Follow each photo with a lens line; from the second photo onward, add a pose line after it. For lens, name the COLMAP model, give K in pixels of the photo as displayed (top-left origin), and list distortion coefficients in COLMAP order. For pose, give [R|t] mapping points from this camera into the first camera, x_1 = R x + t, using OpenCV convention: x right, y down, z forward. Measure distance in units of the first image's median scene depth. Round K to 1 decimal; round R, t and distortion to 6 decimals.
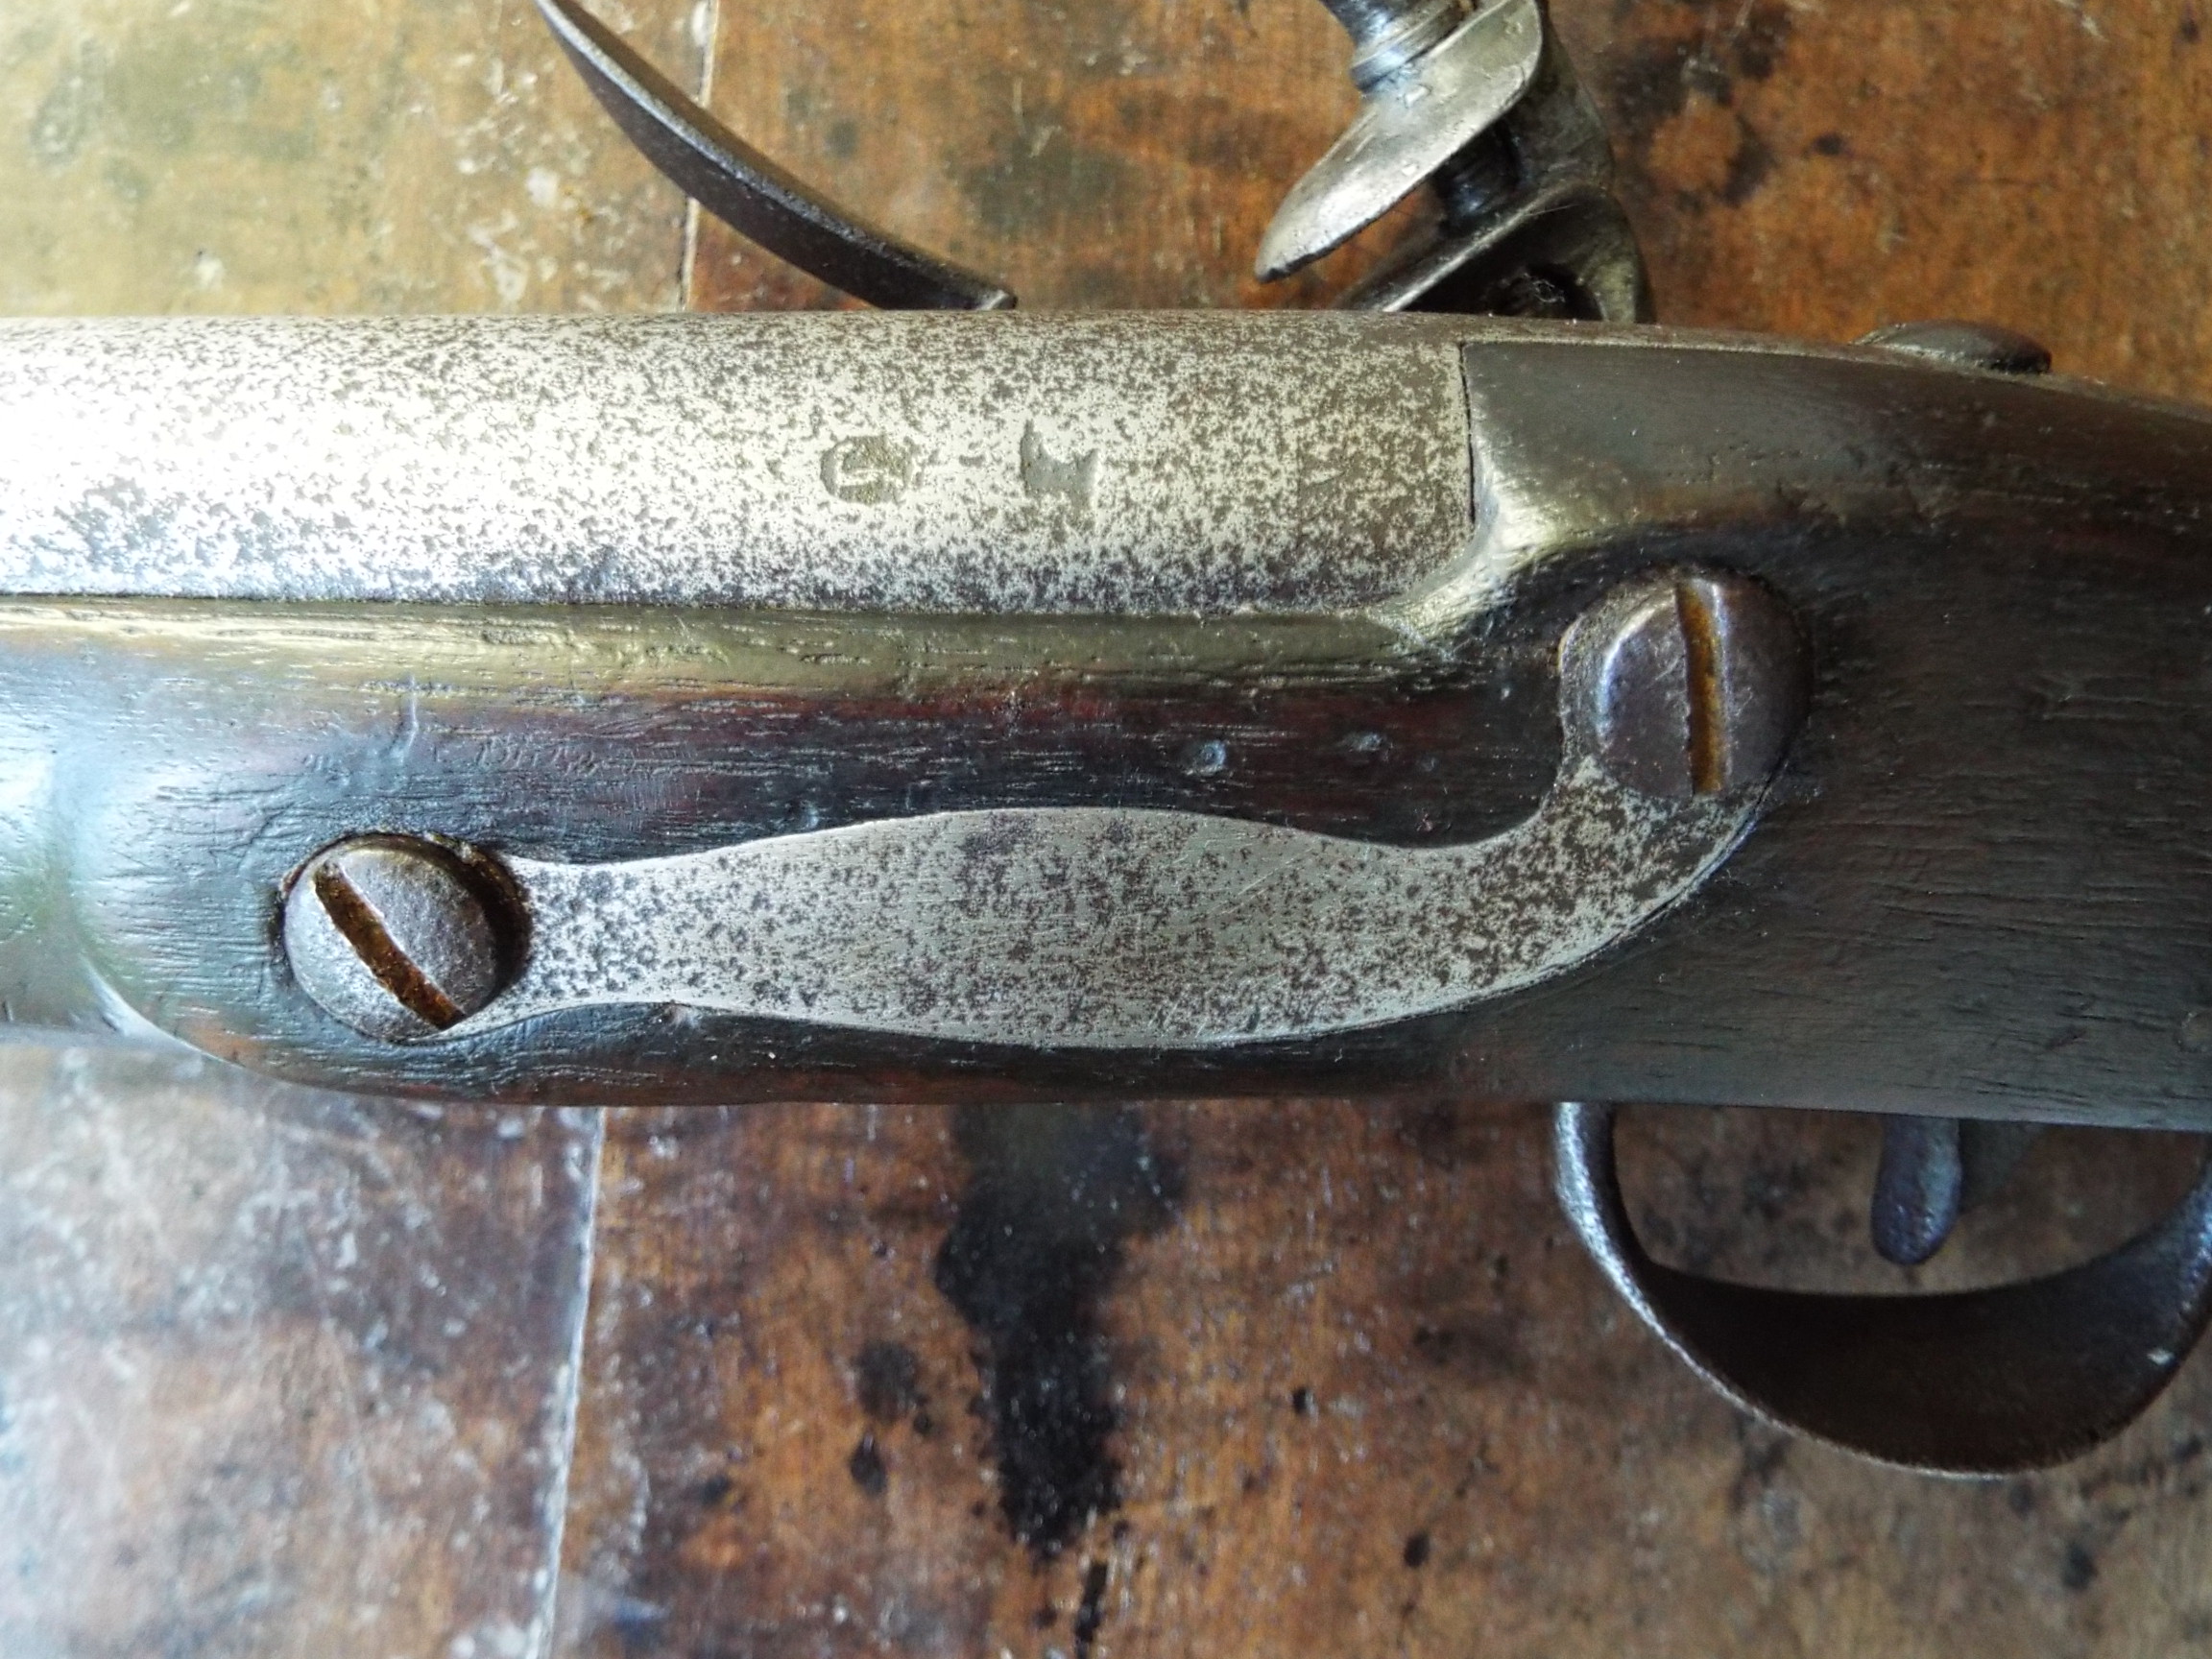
lens RADIAL K [[1603.3, 0, 1116.0], [0, 1603.3, 838.9], [0, 0, 1]] dist [-0.010802, 0.015050]
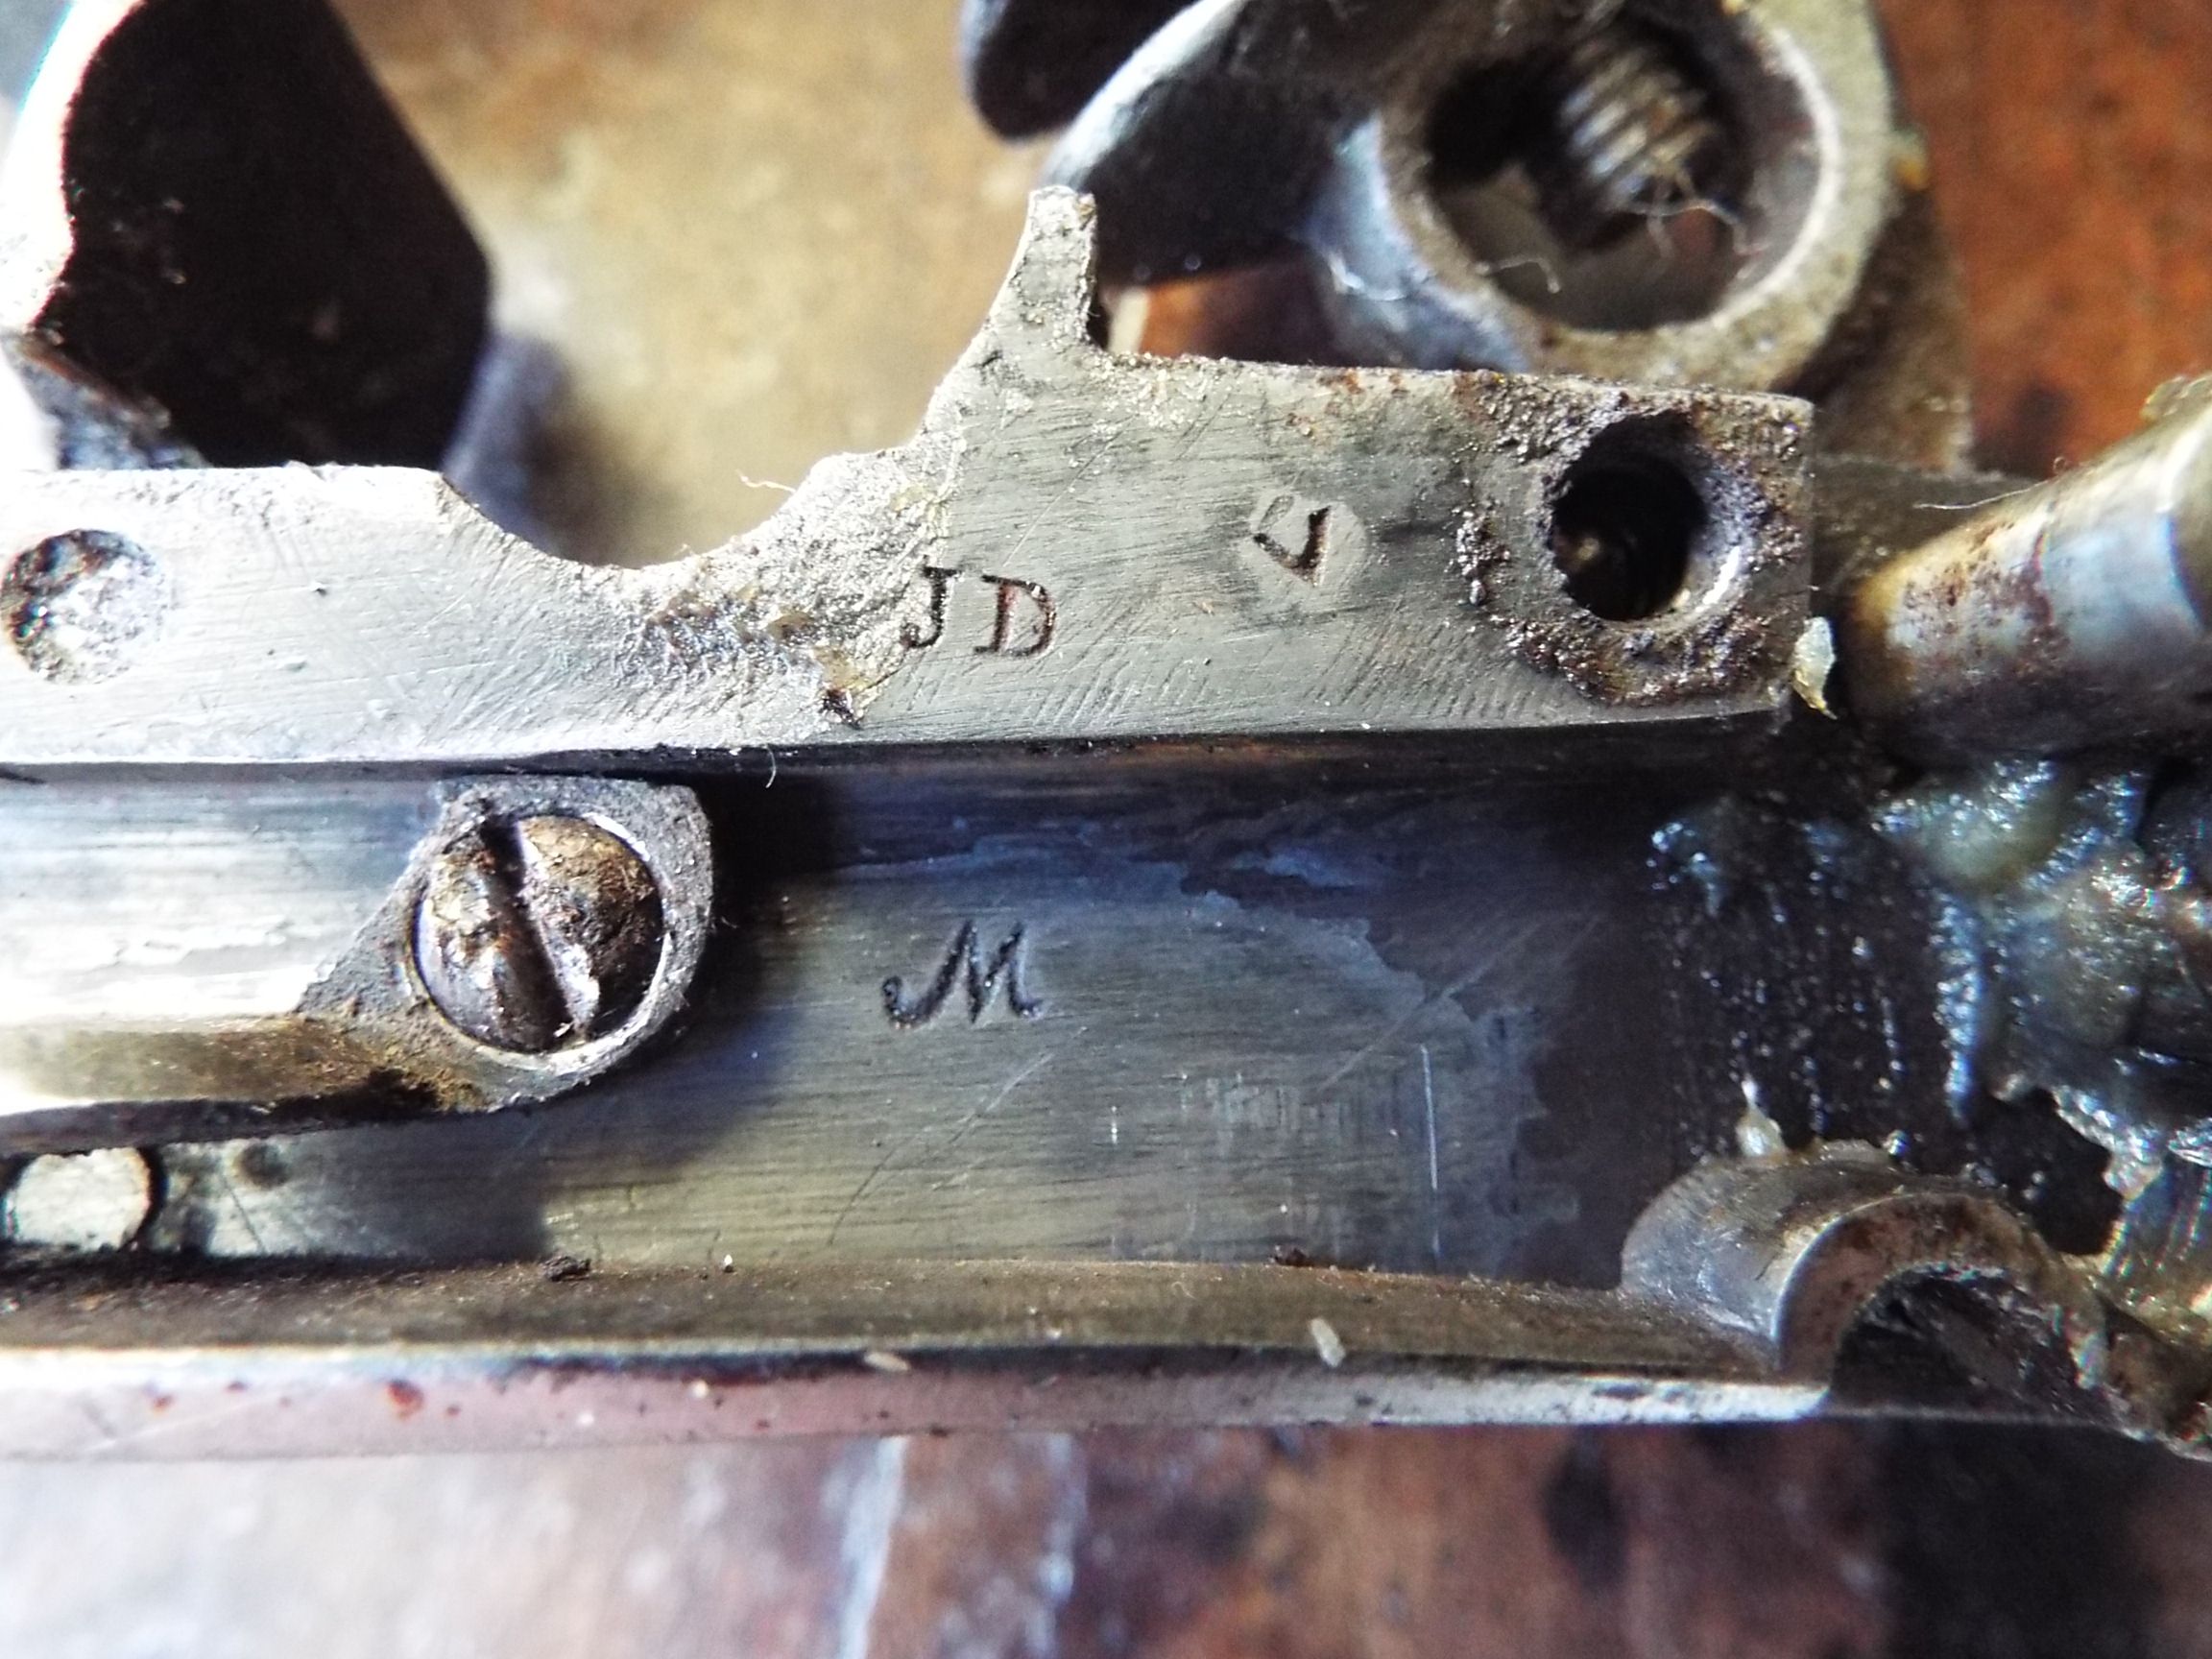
lens RADIAL K [[1603.3, 0, 1095.2], [0, 1603.3, 825.6], [0, 0, 1]] dist [-0.010802, 0.015050]
pose [[0.993101, 0.078638, -0.086988, -0.258774], [-0.091372, 0.983882, -0.153711, 0.286321], [0.073499, 0.160598, 0.984279, 0.536554]]
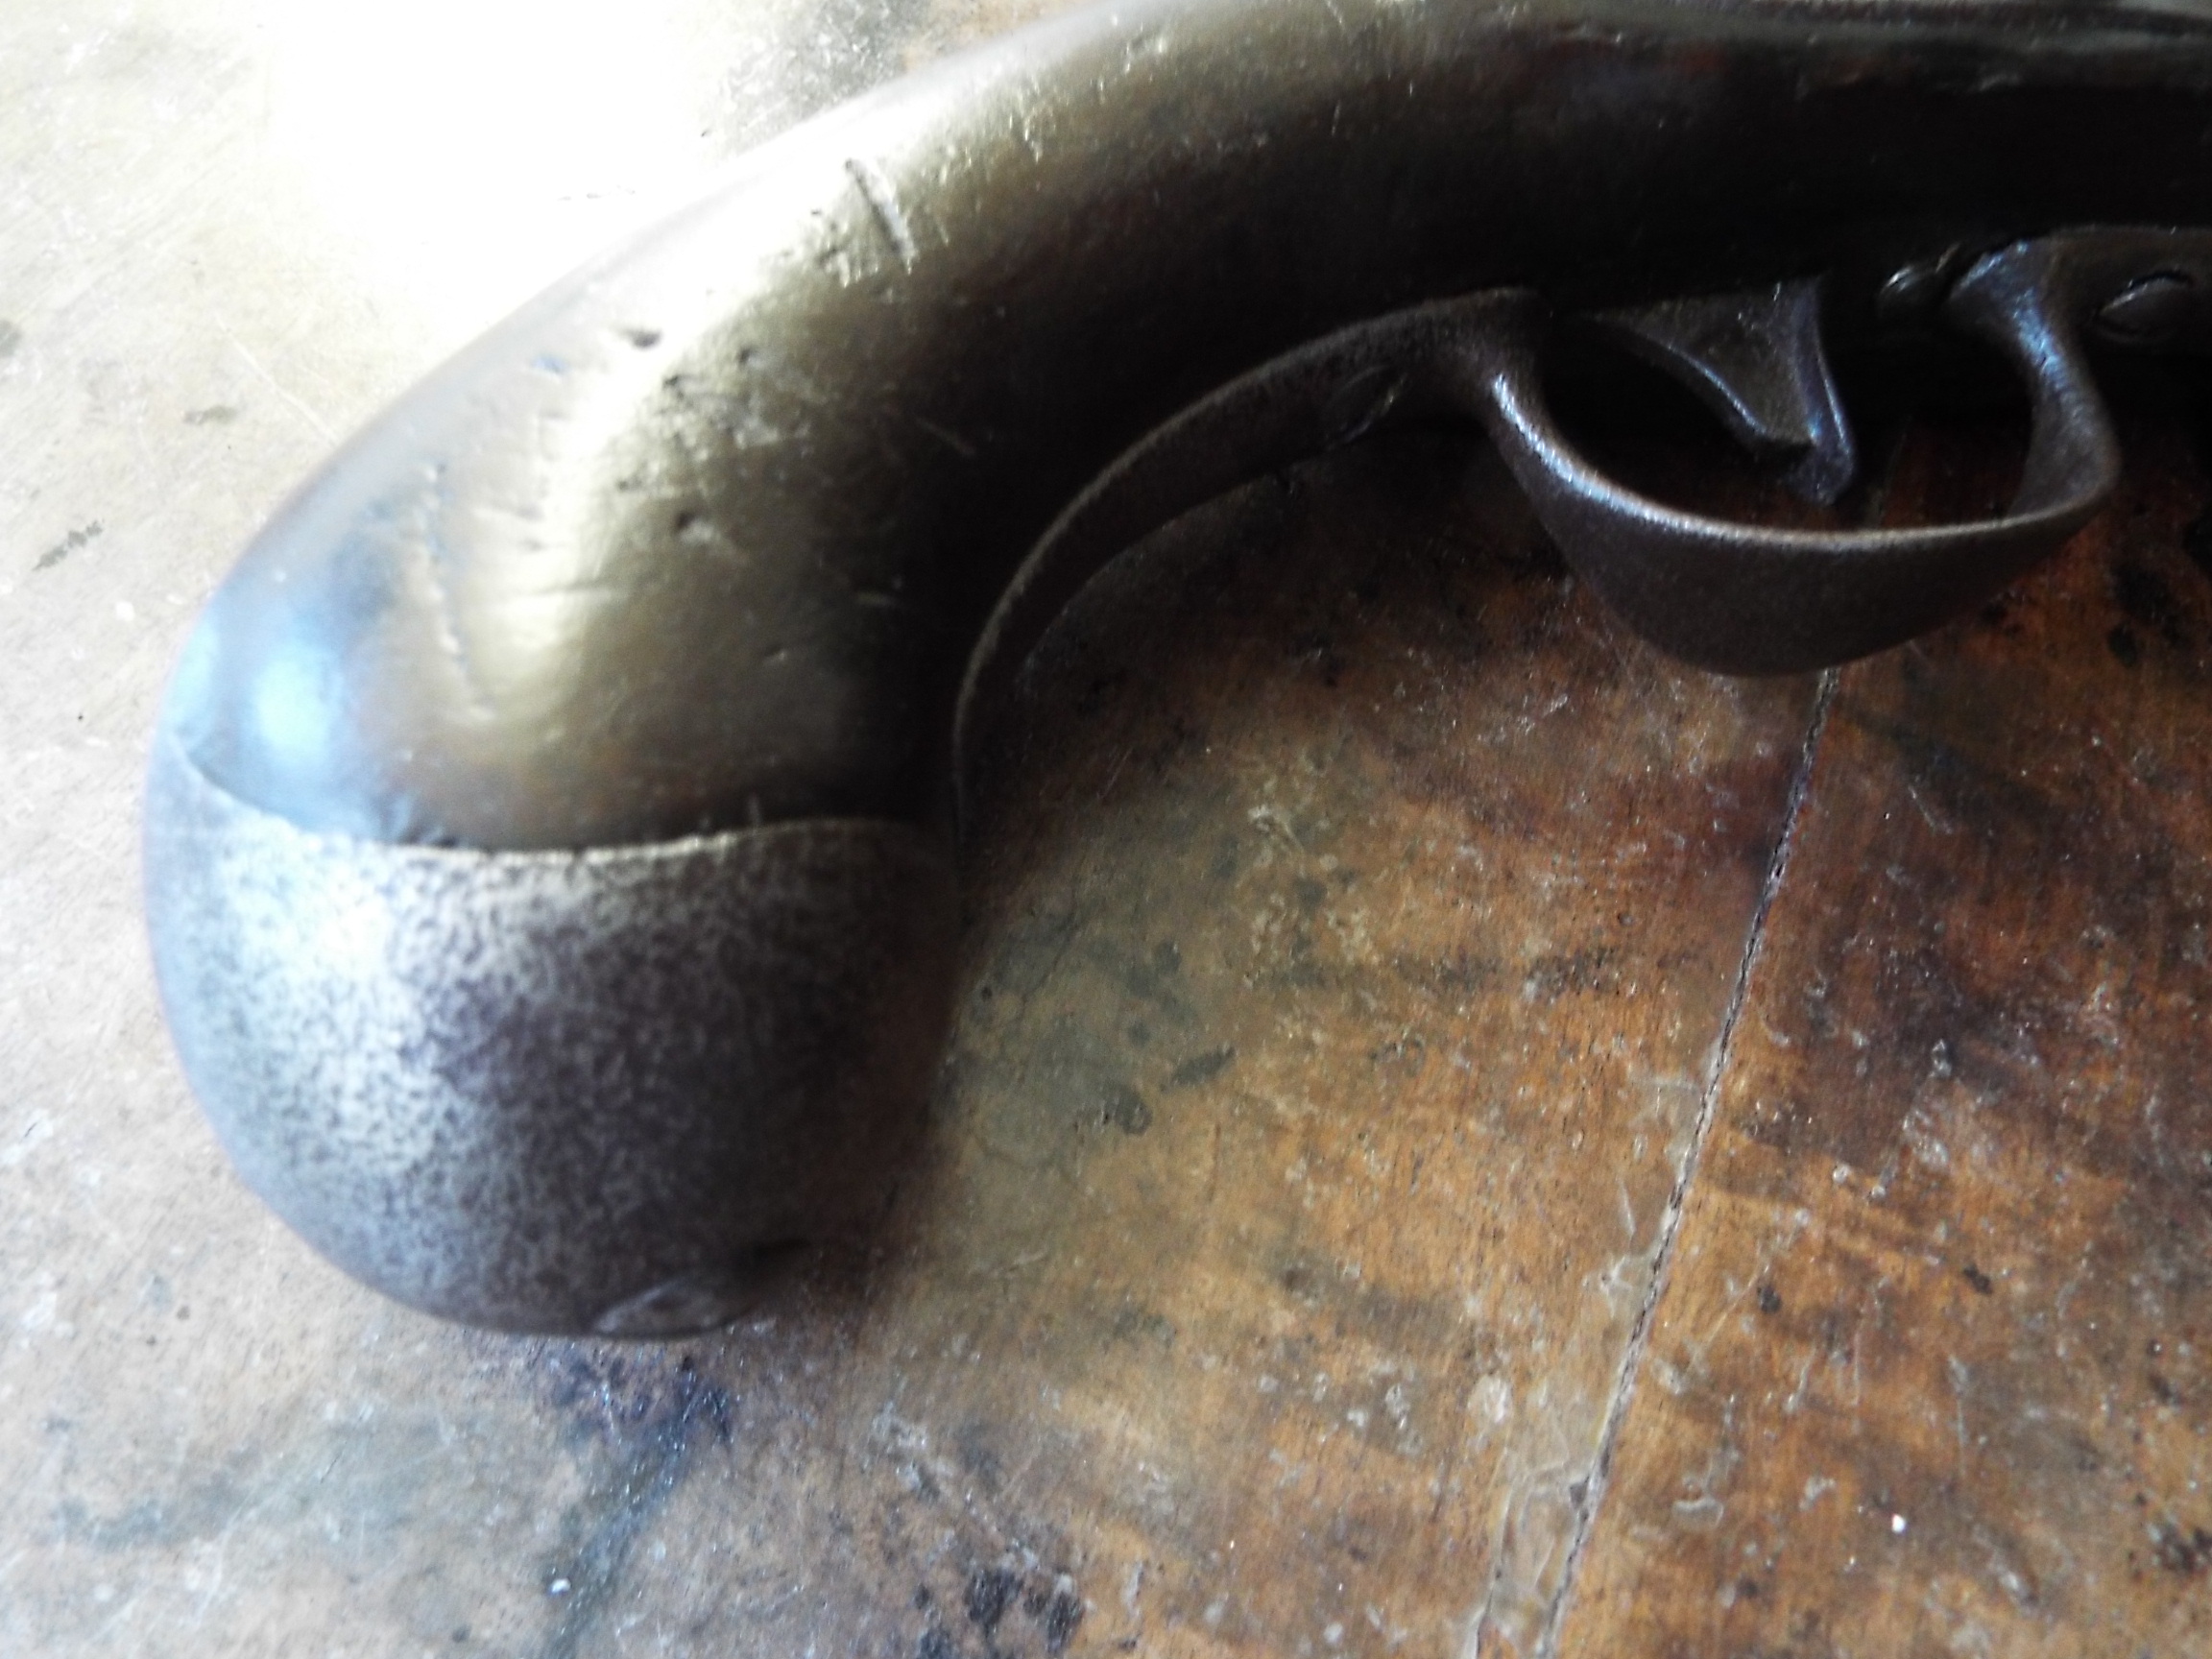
lens RADIAL K [[1603.3, 0, 1109.8], [0, 1603.3, 848.4], [0, 0, 1]] dist [-0.010802, 0.015050]
pose [[0.945710, 0.285656, -0.155026, -0.606309], [-0.324842, 0.815367, -0.479223, 1.261572], [-0.010490, 0.503565, 0.863894, 0.108757]]
